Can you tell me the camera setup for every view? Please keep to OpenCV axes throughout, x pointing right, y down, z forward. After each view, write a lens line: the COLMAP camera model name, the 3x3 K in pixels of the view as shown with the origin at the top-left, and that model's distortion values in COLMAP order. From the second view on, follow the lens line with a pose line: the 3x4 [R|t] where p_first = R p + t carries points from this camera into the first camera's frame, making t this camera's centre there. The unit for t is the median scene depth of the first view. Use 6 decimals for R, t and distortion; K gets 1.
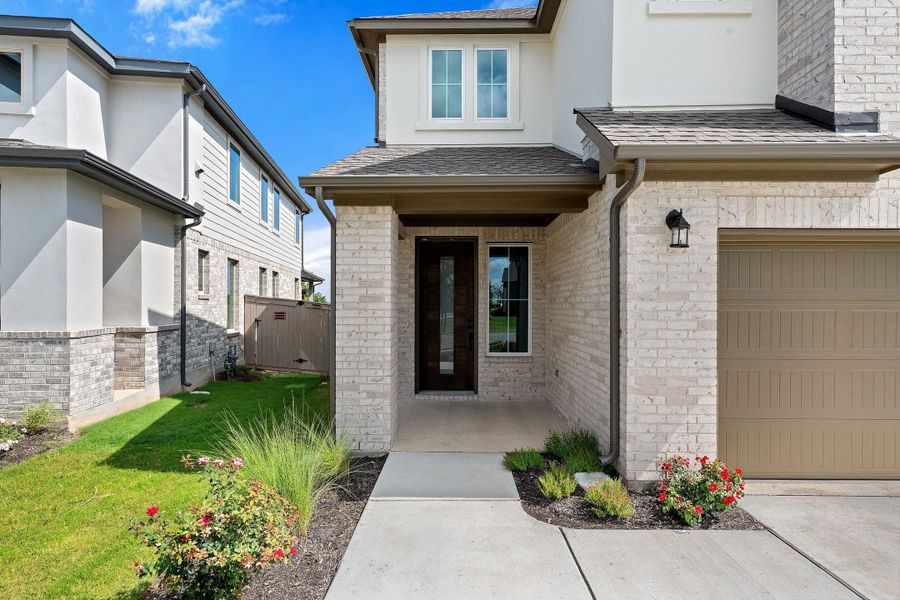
lens RADIAL K [[494.2, 0, 455.9], [0, 494.2, 307.5], [0, 0, 1]] dist [-0.002360, -0.000657]
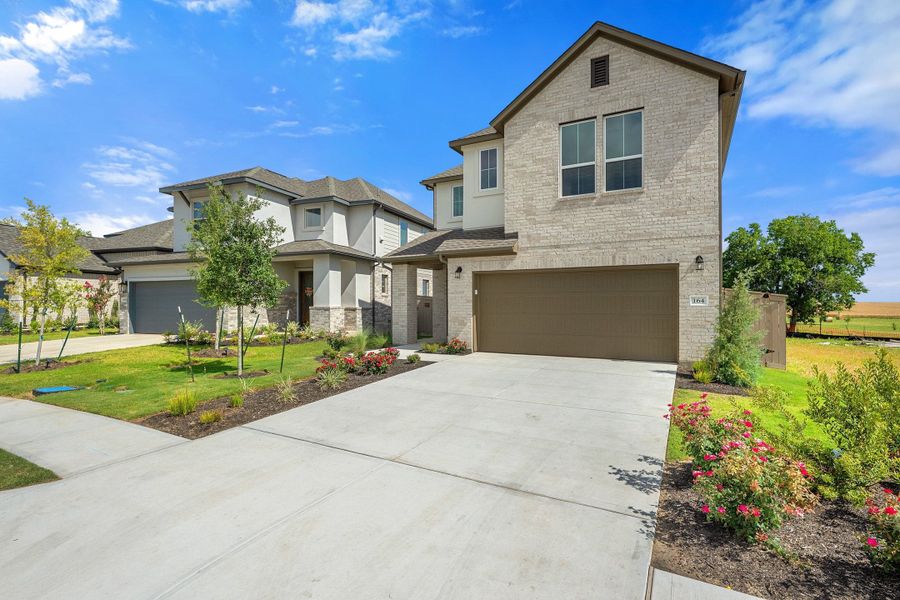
lens RADIAL K [[441.0, 0, 434.7], [0, 441.0, 302.1], [0, 0, 1]] dist [0.000477, 0.000126]
pose [[0.873098, -0.005317, -0.487516, 0.883509], [0.001925, 0.999970, -0.007459, 0.032070], [0.487541, 0.005574, 0.873082, -0.848299]]
